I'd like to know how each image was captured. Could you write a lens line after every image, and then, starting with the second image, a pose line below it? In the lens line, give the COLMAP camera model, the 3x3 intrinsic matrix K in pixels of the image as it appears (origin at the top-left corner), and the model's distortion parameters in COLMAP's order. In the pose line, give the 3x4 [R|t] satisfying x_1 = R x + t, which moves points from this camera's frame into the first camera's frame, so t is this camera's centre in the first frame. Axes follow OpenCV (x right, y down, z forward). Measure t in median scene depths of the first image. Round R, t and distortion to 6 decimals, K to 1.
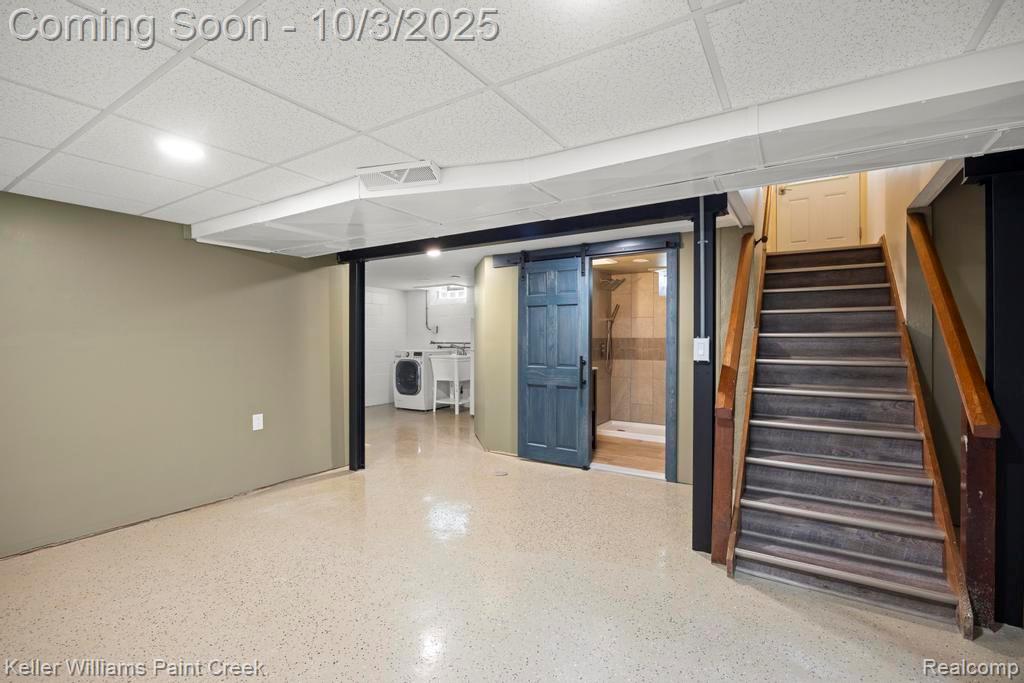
lens RADIAL K [[460.6, 0, 511.2], [0, 460.6, 341.9], [0, 0, 1]] dist [-0.012833, 0.001562]
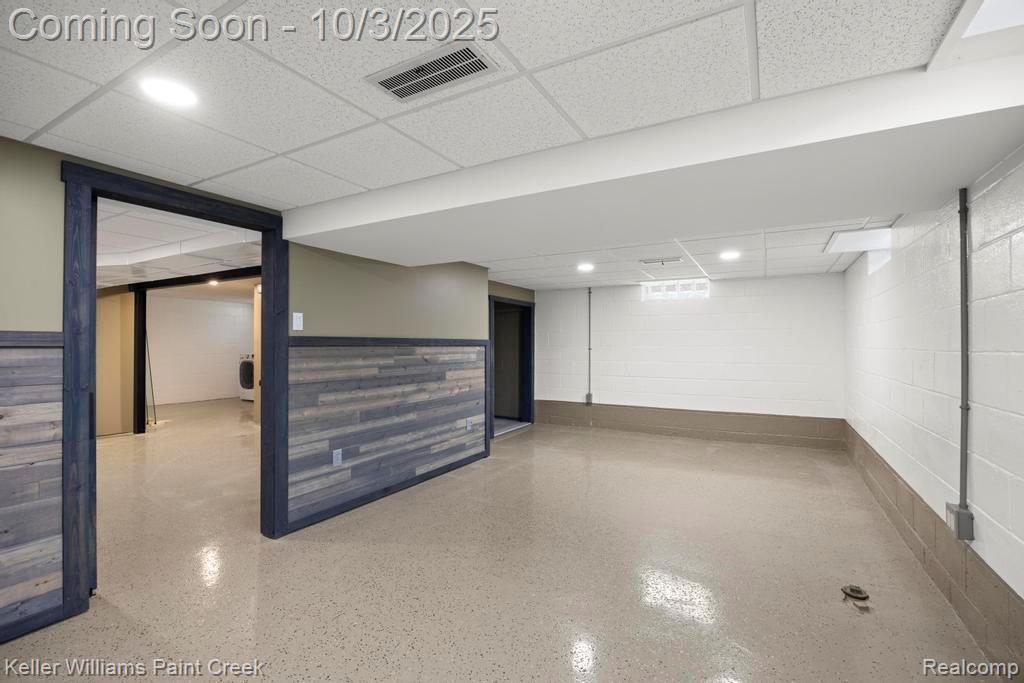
lens RADIAL K [[460.6, 0, 512.4], [0, 460.6, 340.9], [0, 0, 1]] dist [-0.012833, 0.001562]
pose [[0.999078, 0.001381, 0.042920, 1.121350], [-0.000730, 0.999885, -0.015163, 0.008504], [-0.042936, 0.015118, 0.998963, -0.716106]]
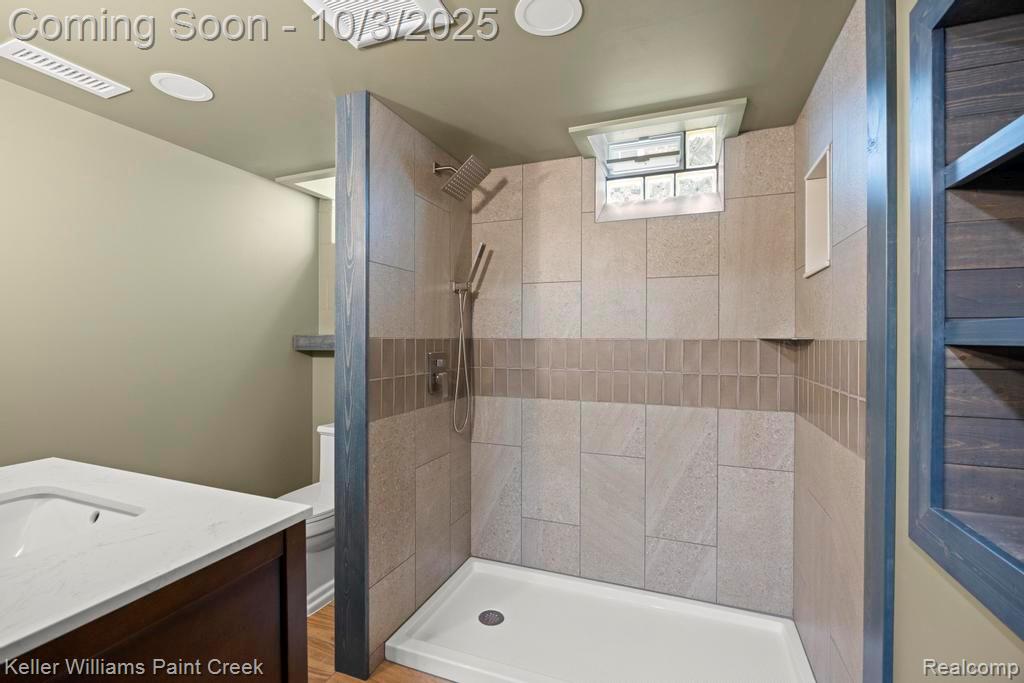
lens RADIAL K [[460.6, 0, 510.8], [0, 460.6, 342.2], [0, 0, 1]] dist [-0.012833, 0.001562]
pose [[0.982944, -0.001274, 0.183903, 0.180112], [0.002277, 0.999984, -0.005239, -0.003748], [-0.183894, 0.005568, 0.982930, 0.626764]]
